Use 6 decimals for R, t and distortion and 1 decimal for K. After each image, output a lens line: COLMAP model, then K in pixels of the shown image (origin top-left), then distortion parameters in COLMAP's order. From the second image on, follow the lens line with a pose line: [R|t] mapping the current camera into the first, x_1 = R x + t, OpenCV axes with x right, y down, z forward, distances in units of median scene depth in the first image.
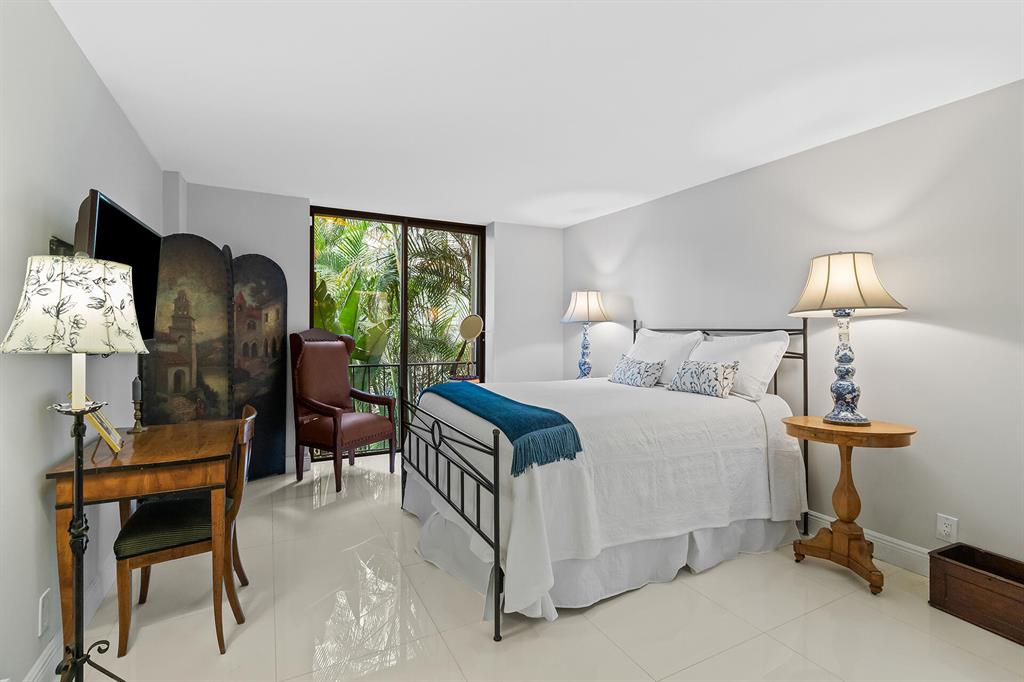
lens RADIAL K [[468.2, 0, 508.4], [0, 468.2, 330.1], [0, 0, 1]] dist [0.002850, 0.000092]
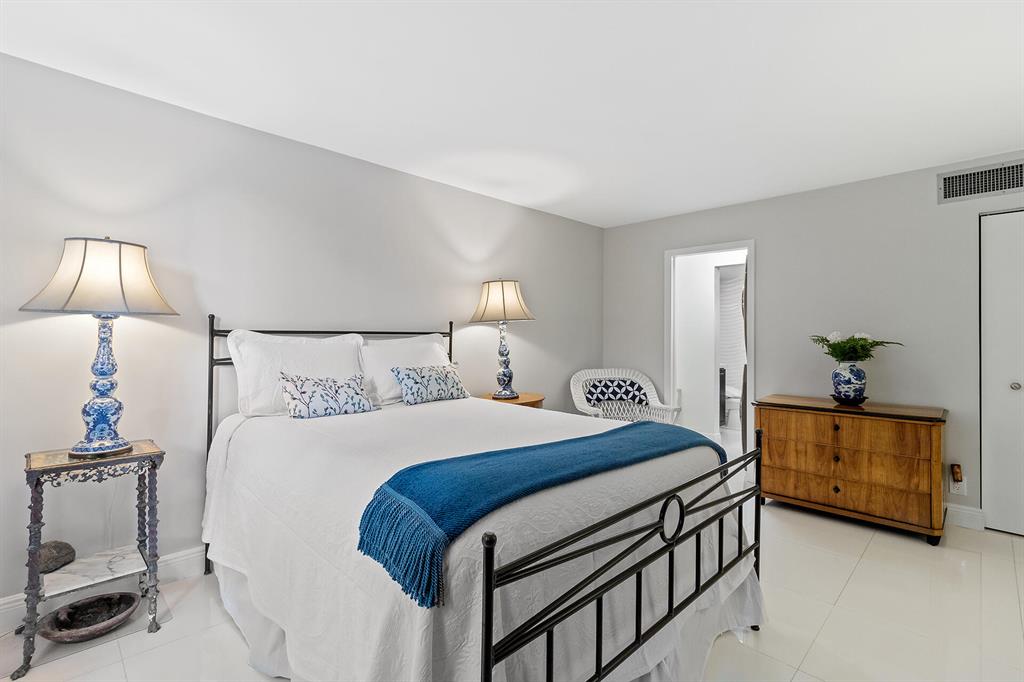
lens RADIAL K [[472.1, 0, 512.0], [0, 472.1, 341.0], [0, 0, 1]] dist [-0.000683, -0.000130]
pose [[-0.287846, -0.009640, 0.957628, -0.537807], [0.004100, 0.999928, 0.011298, 0.006955], [-0.957668, 0.007179, -0.287786, 1.137477]]
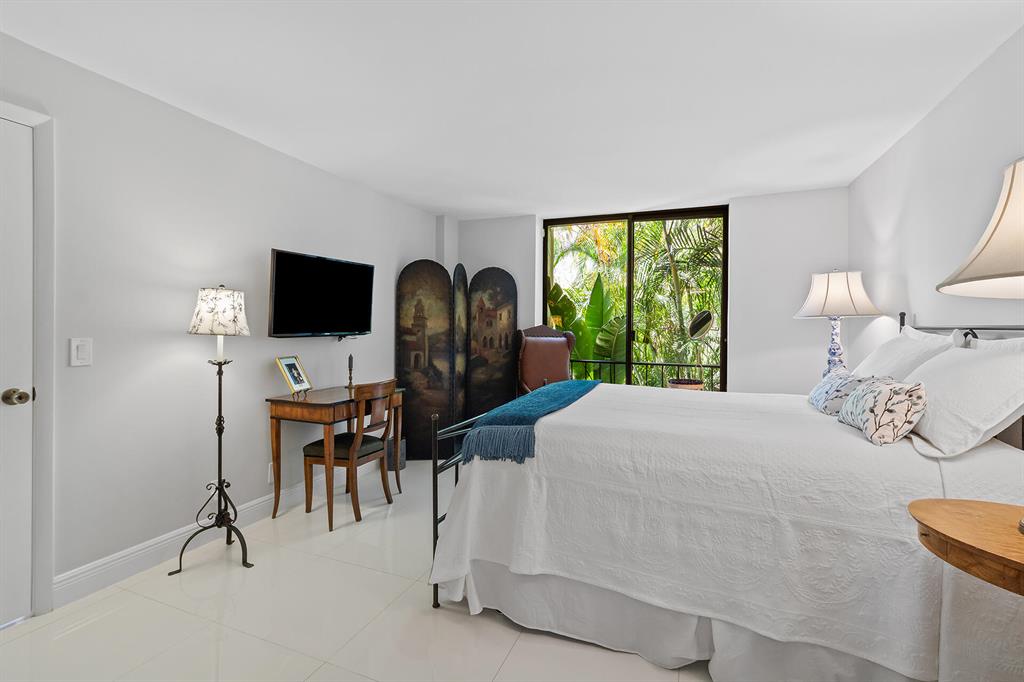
lens RADIAL K [[469.3, 0, 501.0], [0, 469.3, 327.9], [0, 0, 1]] dist [0.000284, 0.000004]
pose [[0.642045, 0.003397, -0.766659, 0.565671], [-0.006686, 0.999977, -0.001169, 0.005296], [0.766638, 0.005876, 0.642053, 0.251666]]
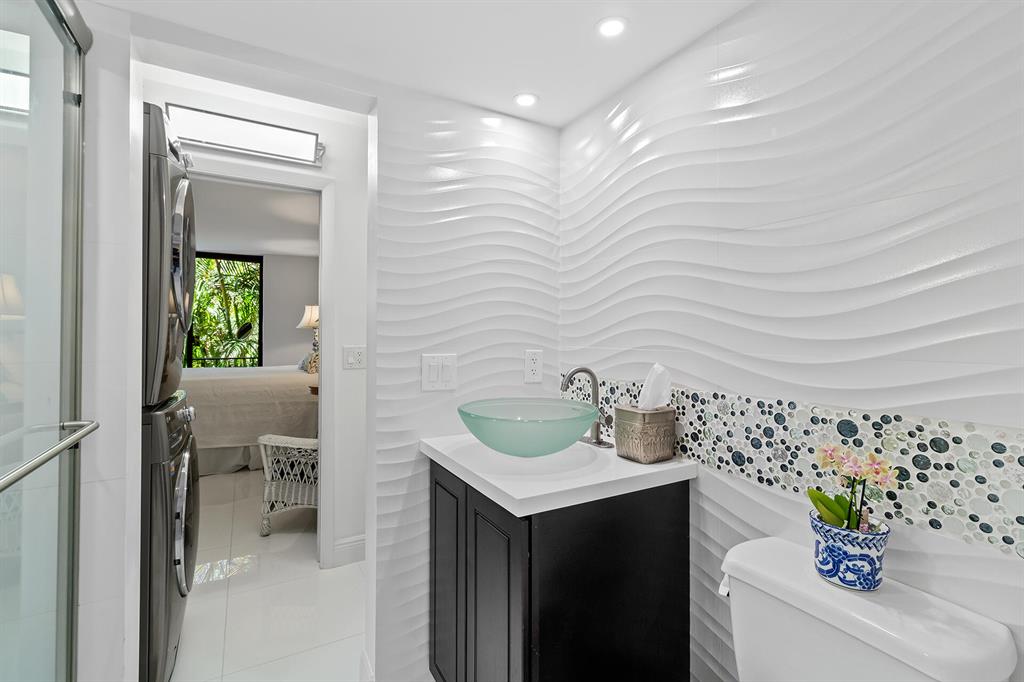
lens RADIAL K [[468.2, 0, 508.4], [0, 468.2, 330.1], [0, 0, 1]] dist [0.002850, 0.000092]
pose [[0.999177, -0.003220, 0.040424, 1.017876], [0.003593, 0.999952, -0.009164, 0.009156], [-0.040393, 0.009301, 0.999141, -0.630991]]
